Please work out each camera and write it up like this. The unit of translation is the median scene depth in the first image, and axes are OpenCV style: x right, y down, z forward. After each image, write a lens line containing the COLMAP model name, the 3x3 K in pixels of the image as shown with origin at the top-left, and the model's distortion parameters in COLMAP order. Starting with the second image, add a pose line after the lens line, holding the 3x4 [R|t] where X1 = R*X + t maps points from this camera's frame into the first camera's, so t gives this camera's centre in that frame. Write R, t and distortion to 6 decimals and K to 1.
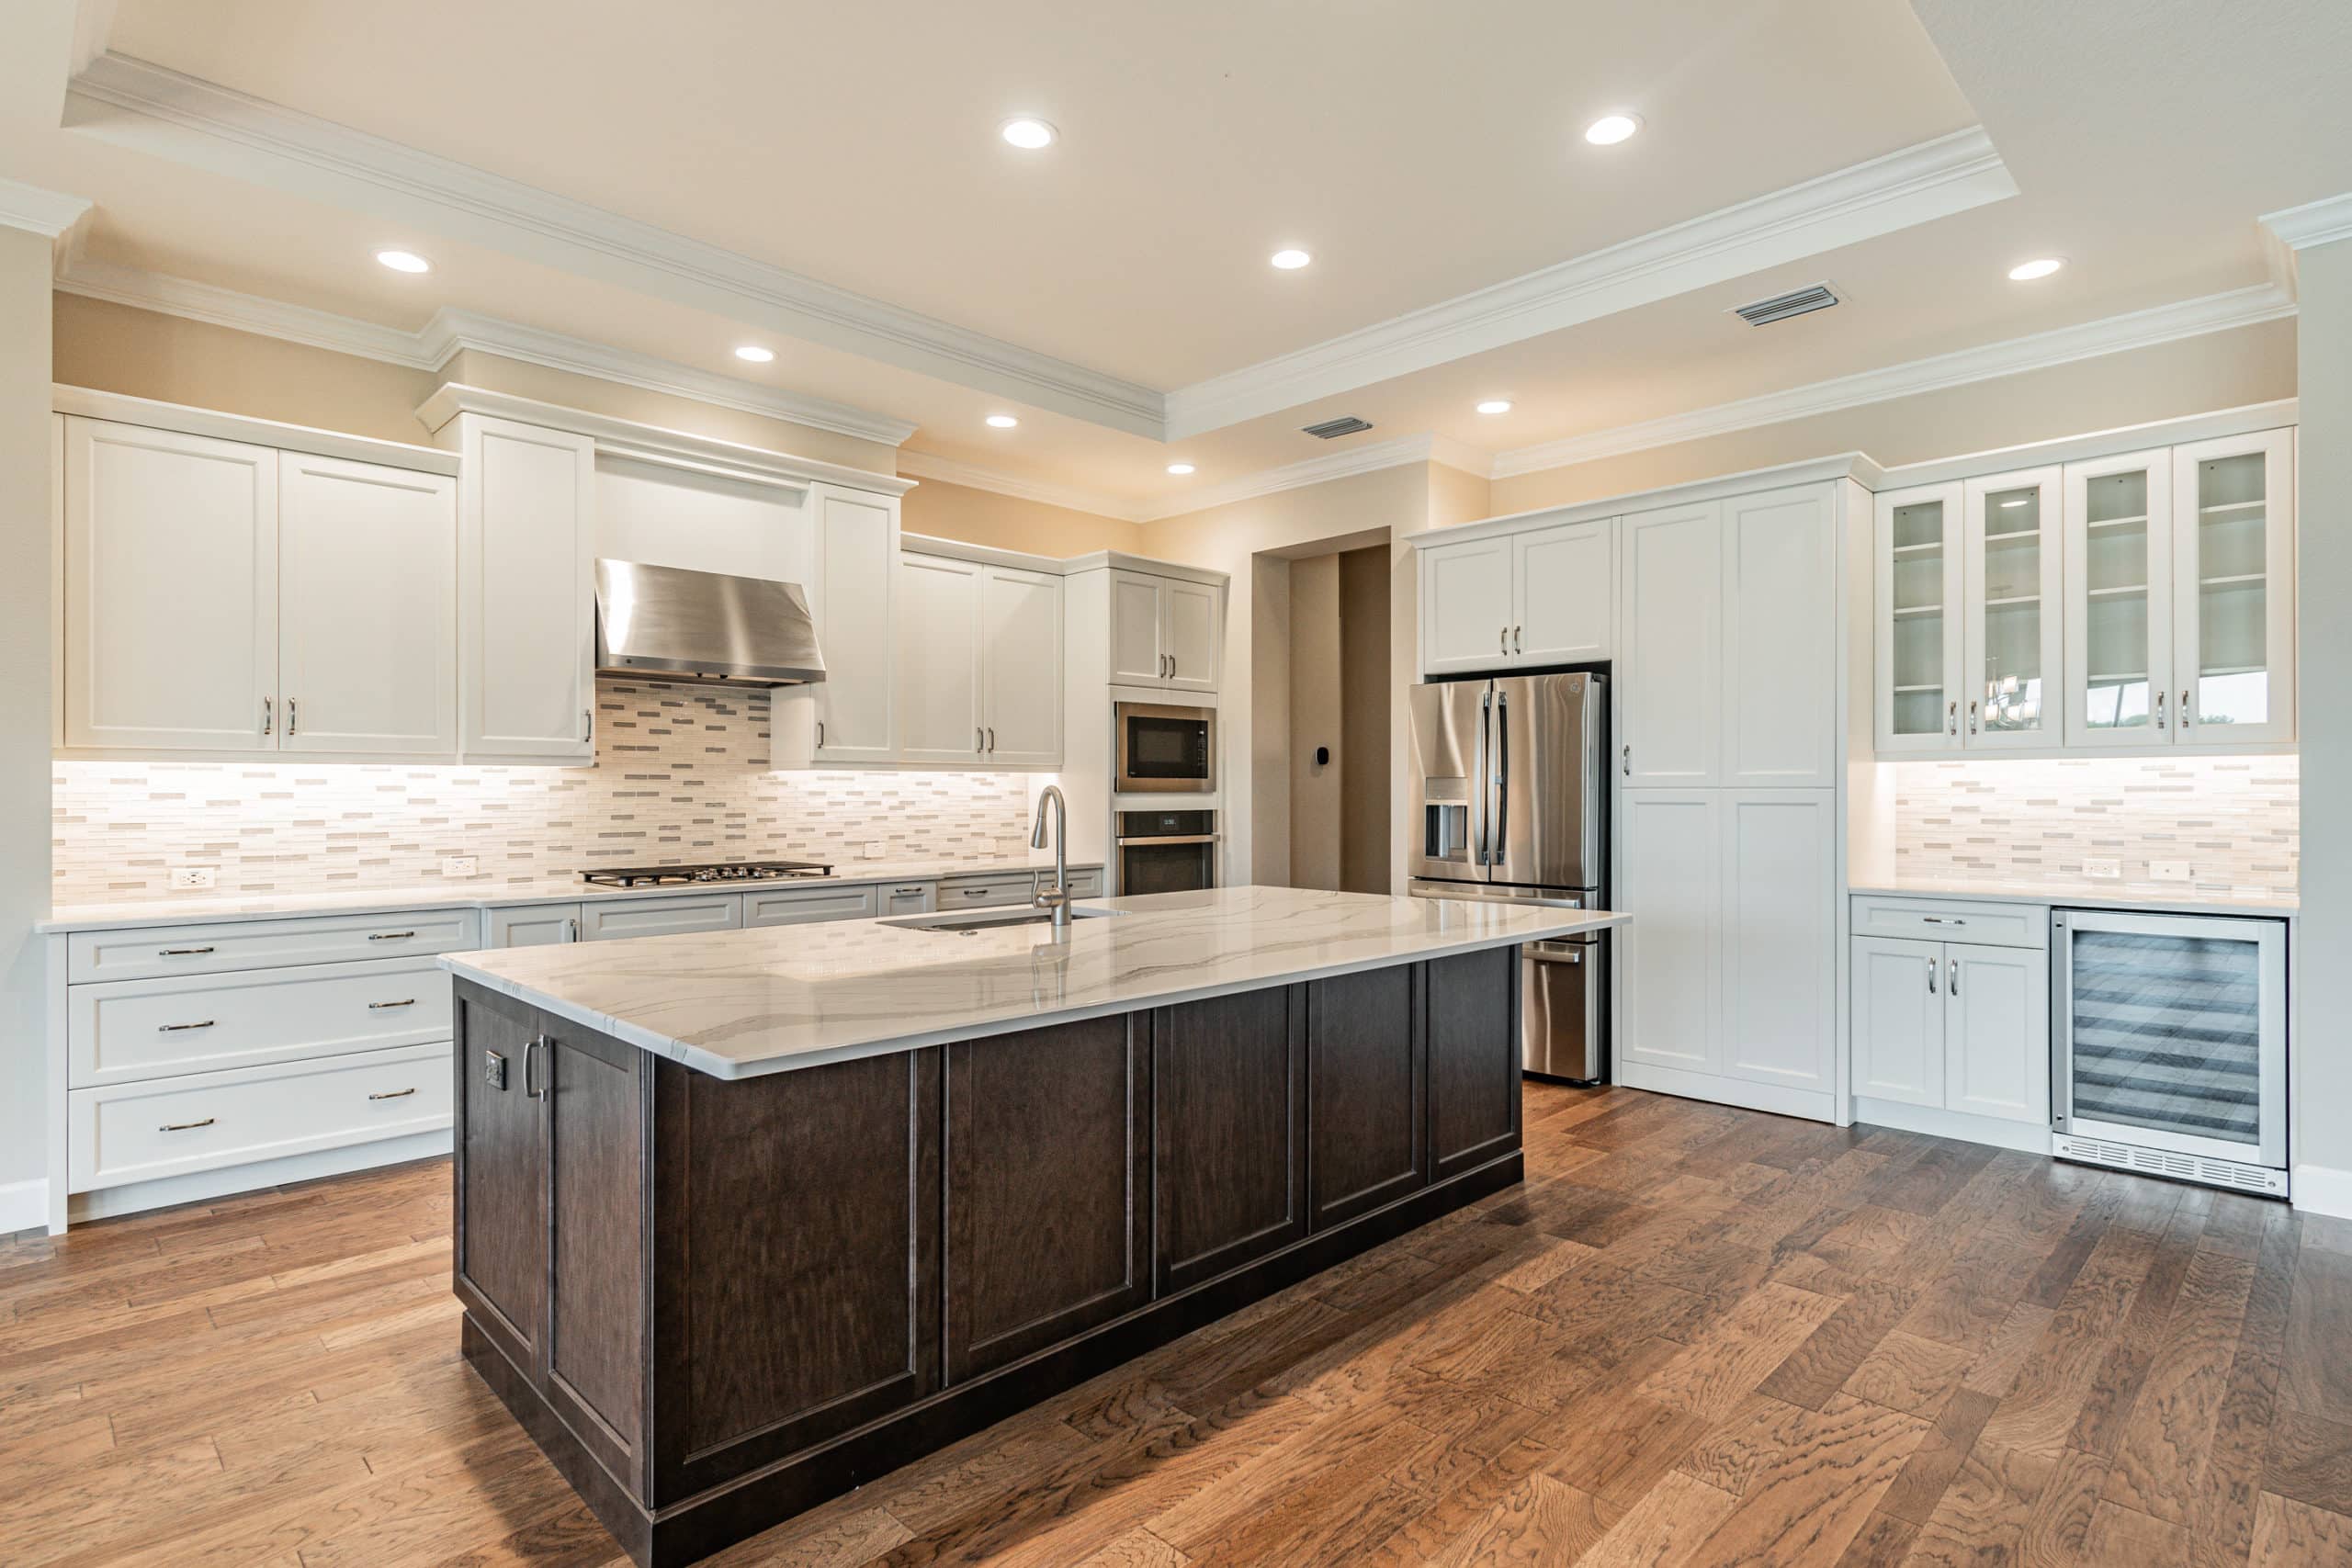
lens RADIAL K [[1170.0, 0, 1176.5], [0, 1170.0, 779.7], [0, 0, 1]] dist [-0.000689, -0.000515]
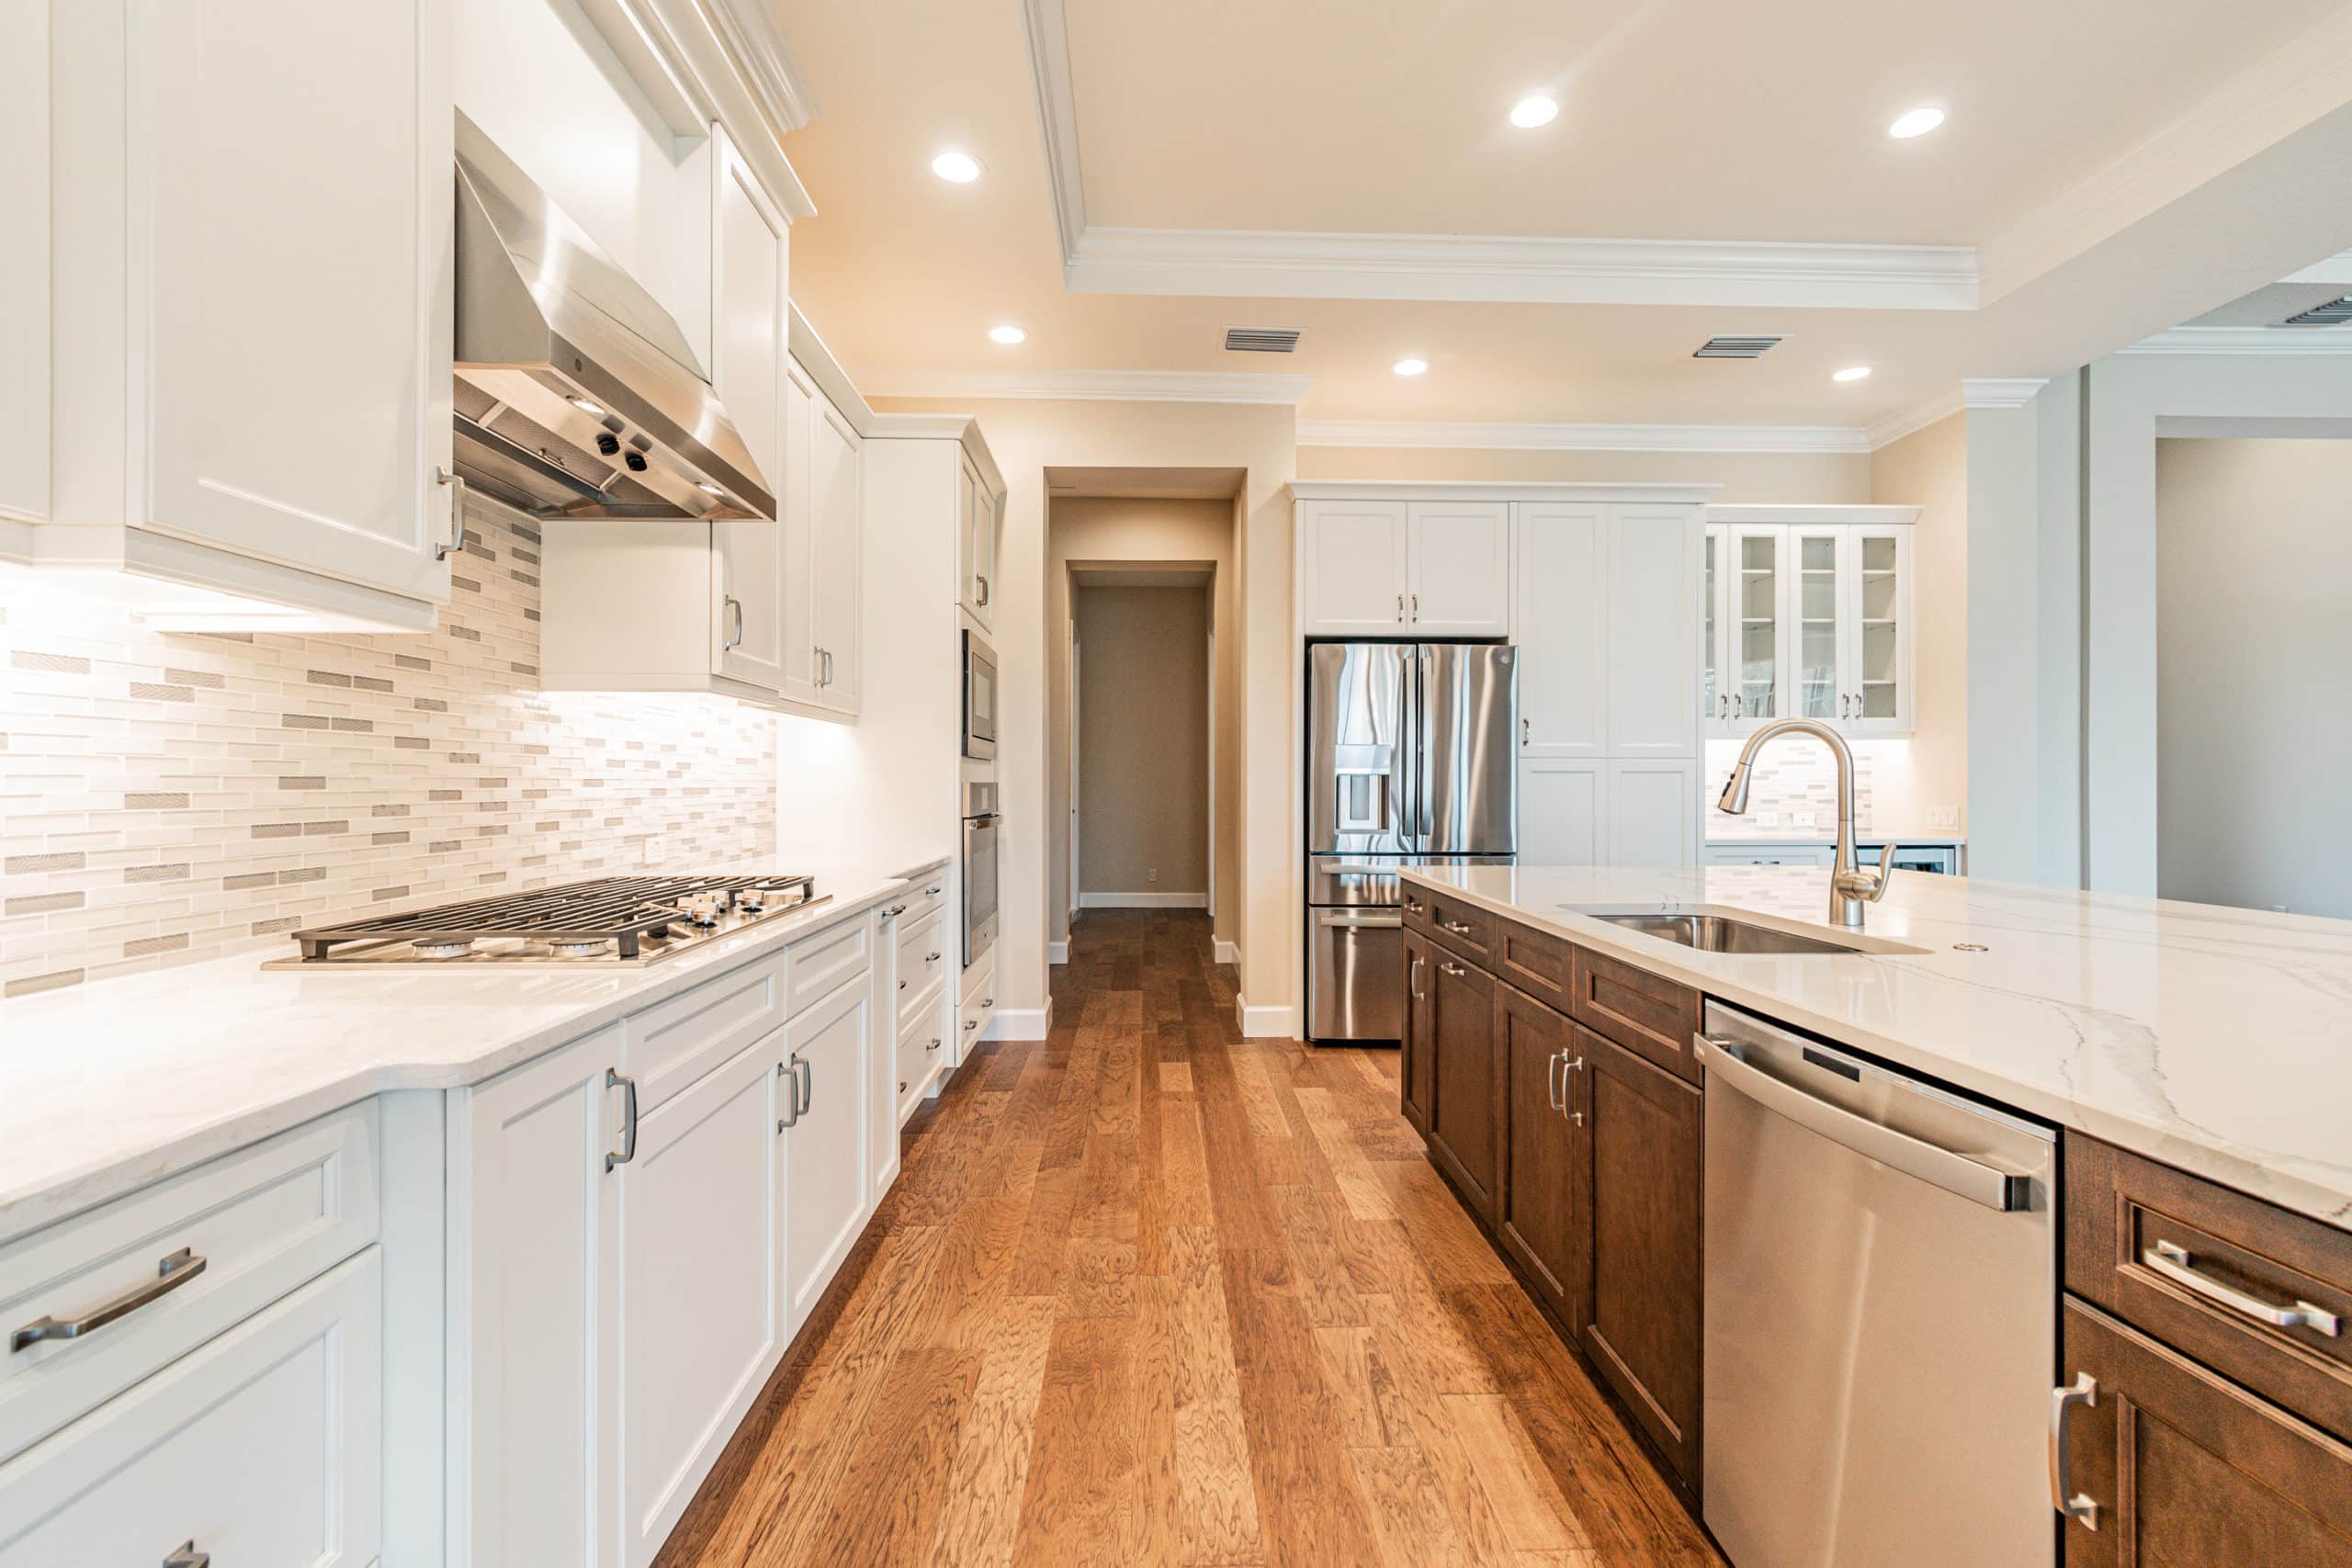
lens RADIAL K [[1037.5, 0, 1176.2], [0, 1037.5, 794.0], [0, 0, 1]] dist [0.001762, -0.000119]
pose [[0.691177, -0.004970, 0.722668, -0.516523], [-0.009405, 0.999830, 0.015872, 0.027665], [-0.722624, -0.017767, 0.691013, 0.561831]]
